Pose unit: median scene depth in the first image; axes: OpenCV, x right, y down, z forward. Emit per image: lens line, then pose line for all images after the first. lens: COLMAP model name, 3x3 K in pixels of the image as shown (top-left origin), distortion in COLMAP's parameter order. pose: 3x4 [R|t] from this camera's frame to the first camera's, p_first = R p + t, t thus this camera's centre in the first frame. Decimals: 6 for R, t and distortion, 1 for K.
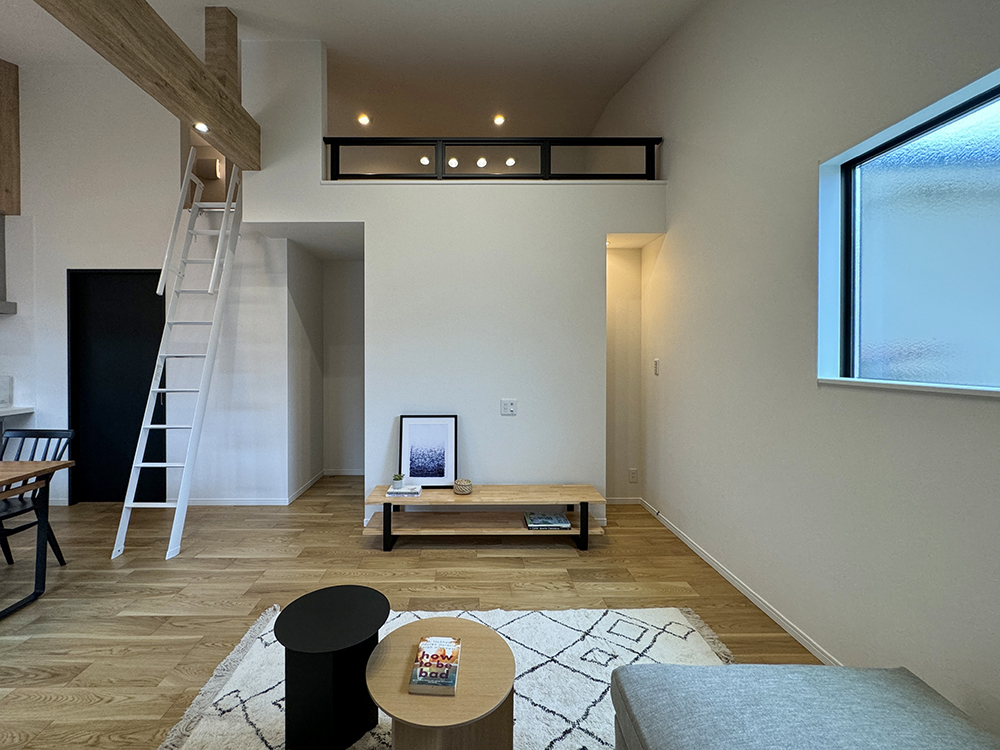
lens RADIAL K [[428.8, 0, 471.8], [0, 428.8, 354.9], [0, 0, 1]] dist [-0.001499, -0.000066]
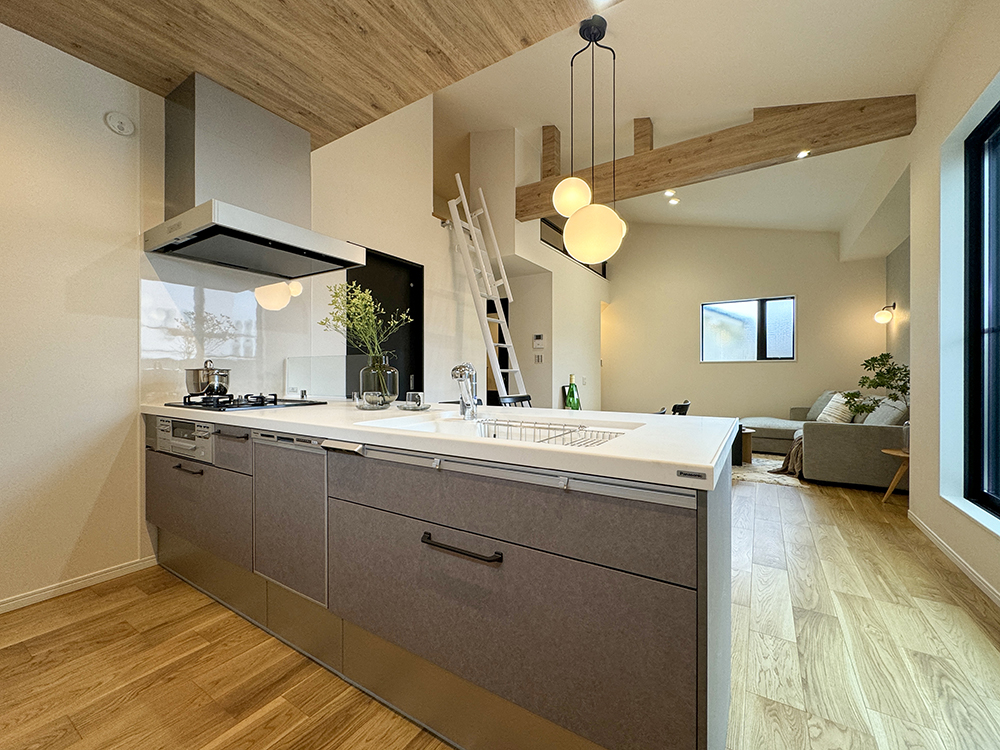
lens RADIAL K [[405.8, 0, 497.8], [0, 405.8, 373.3], [0, 0, 1]] dist [-0.005800, 0.002460]
pose [[0.550903, -0.000485, 0.834569, -1.755074], [0.003243, 0.999994, -0.001560, 0.092754], [-0.834563, 0.003566, 0.550901, 0.322419]]
